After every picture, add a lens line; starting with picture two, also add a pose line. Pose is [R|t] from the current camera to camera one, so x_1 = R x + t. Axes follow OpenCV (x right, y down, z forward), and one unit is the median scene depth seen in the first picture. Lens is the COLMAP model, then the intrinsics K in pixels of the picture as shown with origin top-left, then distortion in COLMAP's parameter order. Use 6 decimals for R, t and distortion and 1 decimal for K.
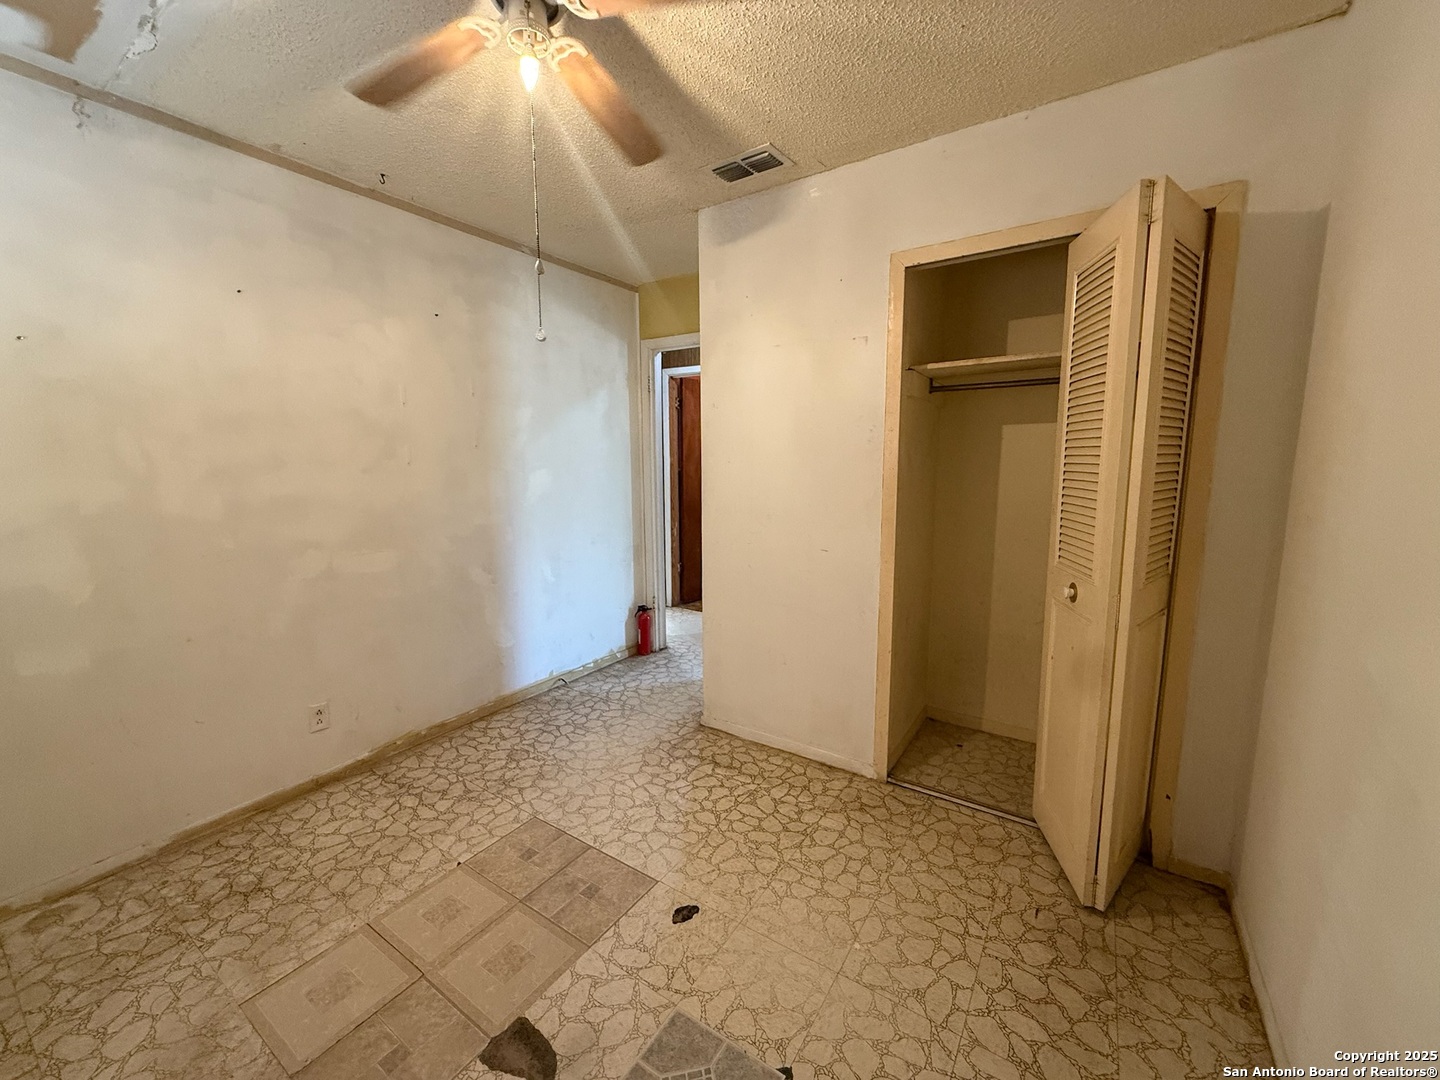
lens RADIAL K [[572.9, 0, 717.5], [0, 572.9, 536.3], [0, 0, 1]] dist [-0.000907, -0.000149]
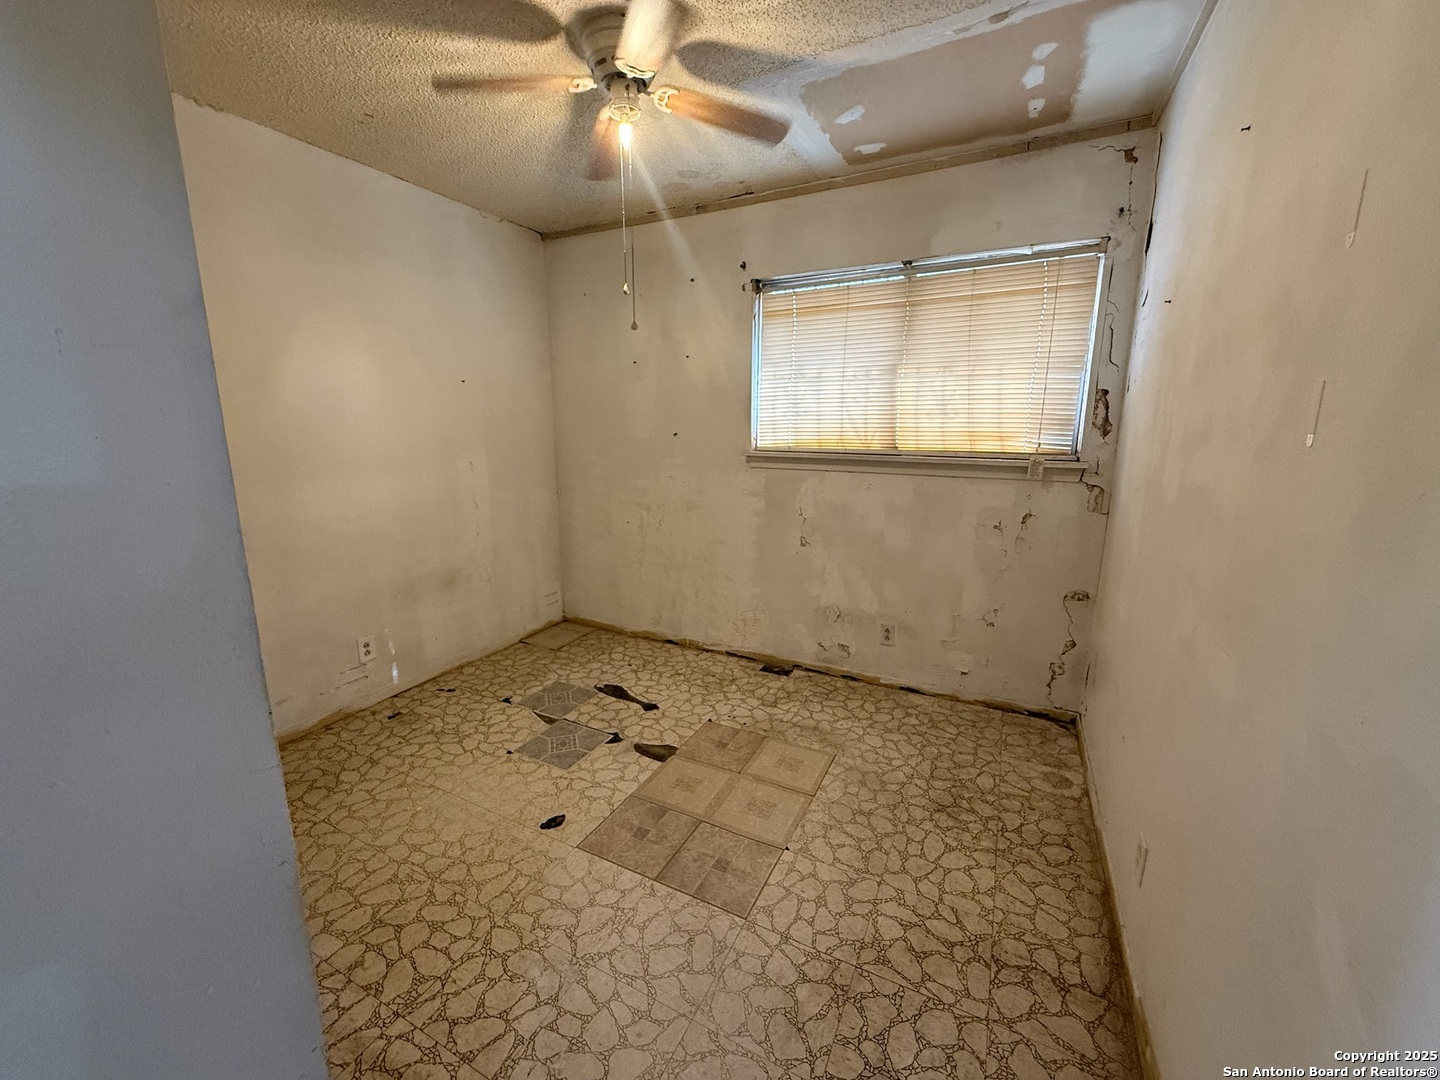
lens RADIAL K [[572.9, 0, 718.6], [0, 572.9, 538.4], [0, 0, 1]] dist [-0.000907, -0.000149]
pose [[-0.993288, 0.026853, -0.112509, -0.227658], [-0.012030, 0.943423, 0.331373, -0.222856], [0.115042, 0.330503, -0.936768, 1.611759]]
